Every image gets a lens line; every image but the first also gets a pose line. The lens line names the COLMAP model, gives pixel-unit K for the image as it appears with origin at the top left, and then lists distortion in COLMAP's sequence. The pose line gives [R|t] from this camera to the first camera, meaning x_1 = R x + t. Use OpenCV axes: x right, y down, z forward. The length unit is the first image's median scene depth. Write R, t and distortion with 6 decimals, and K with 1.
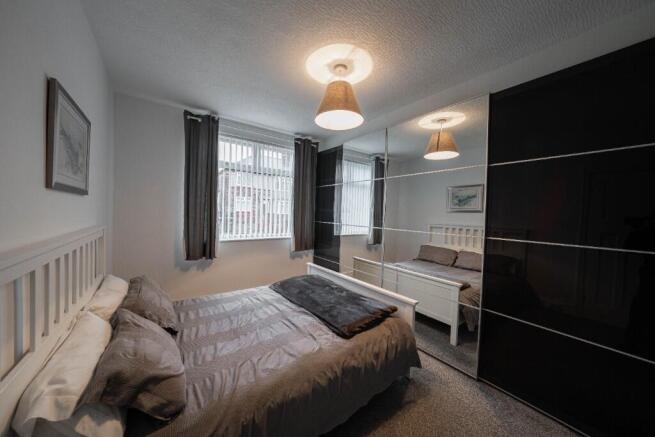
lens RADIAL K [[226.0, 0, 325.2], [0, 226.0, 216.9], [0, 0, 1]] dist [-0.002895, -0.000102]
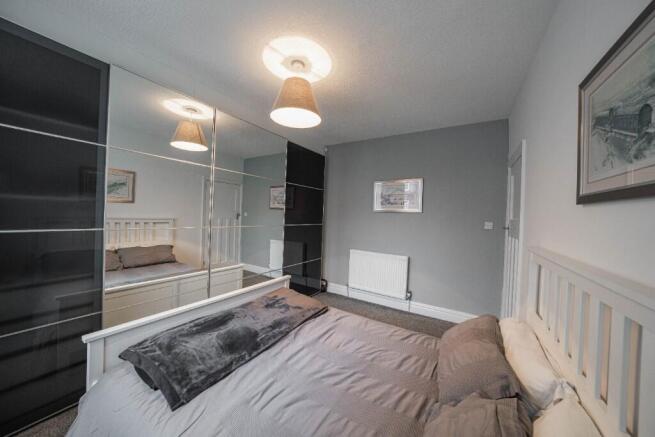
lens RADIAL K [[226.0, 0, 326.4], [0, 226.0, 217.5], [0, 0, 1]] dist [-0.002895, -0.000102]
pose [[-0.358401, -0.051592, 0.932141, -0.856375], [-0.028353, 0.998613, 0.044369, -0.042918], [-0.933137, -0.010527, -0.359367, 1.148670]]
